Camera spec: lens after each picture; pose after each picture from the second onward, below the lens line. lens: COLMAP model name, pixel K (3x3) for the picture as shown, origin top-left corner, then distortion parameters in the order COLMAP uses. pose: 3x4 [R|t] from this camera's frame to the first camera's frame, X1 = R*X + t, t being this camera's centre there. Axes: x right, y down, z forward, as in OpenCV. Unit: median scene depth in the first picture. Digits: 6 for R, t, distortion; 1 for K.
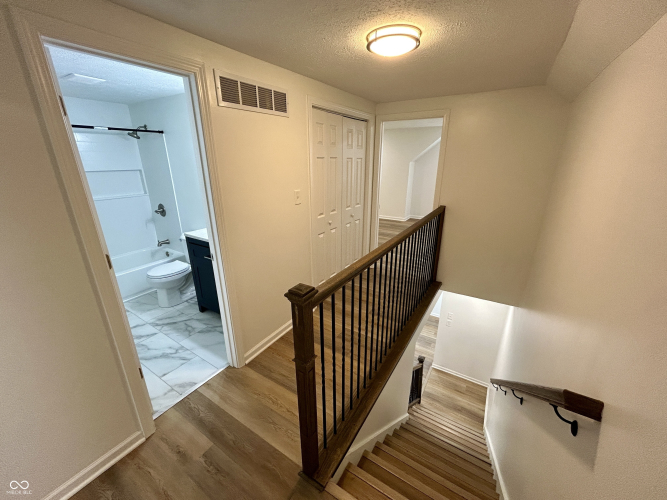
lens RADIAL K [[269.8, 0, 332.4], [0, 269.8, 247.6], [0, 0, 1]] dist [0.002266, 0.002067]
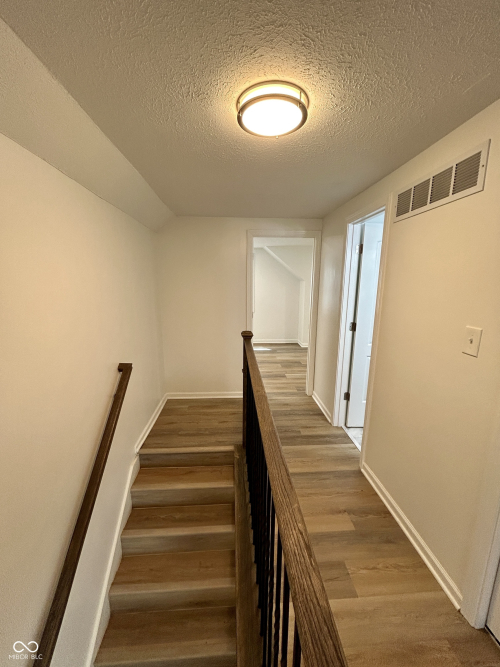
lens RADIAL K [[269.8, 0, 248.8], [0, 269.8, 333.7], [0, 0, 1]] dist [0.002266, 0.002067]
pose [[-0.808199, 0.112814, -0.578004, 0.653999], [-0.192269, 0.877151, 0.440043, -0.453151], [0.556639, 0.466774, -0.687222, 1.478006]]
